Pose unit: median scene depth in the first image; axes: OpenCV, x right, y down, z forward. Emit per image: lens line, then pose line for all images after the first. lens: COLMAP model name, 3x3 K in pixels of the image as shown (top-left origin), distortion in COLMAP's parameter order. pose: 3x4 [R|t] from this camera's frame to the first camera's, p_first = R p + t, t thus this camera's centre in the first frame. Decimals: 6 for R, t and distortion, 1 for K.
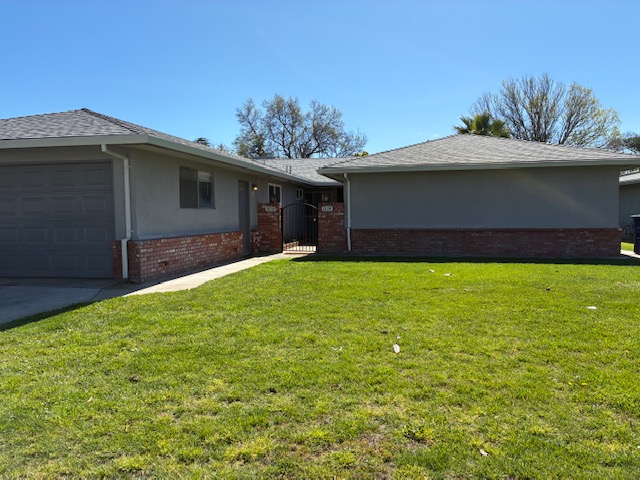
lens RADIAL K [[481.0, 0, 319.9], [0, 481.0, 239.8], [0, 0, 1]] dist [0.015914, 0.001621]
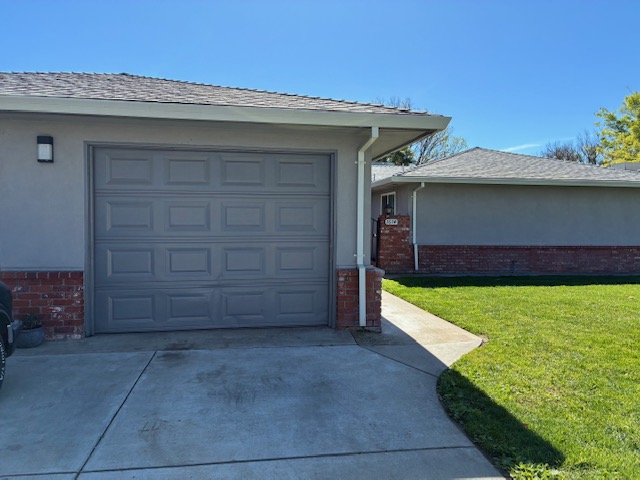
lens RADIAL K [[481.0, 0, 319.9], [0, 481.0, 240.3], [0, 0, 1]] dist [0.015914, 0.001621]
pose [[0.937153, 0.004022, 0.348896, -0.434645], [0.001889, 0.999860, -0.016599, -0.018664], [-0.348914, 0.016214, 0.937014, 0.240555]]
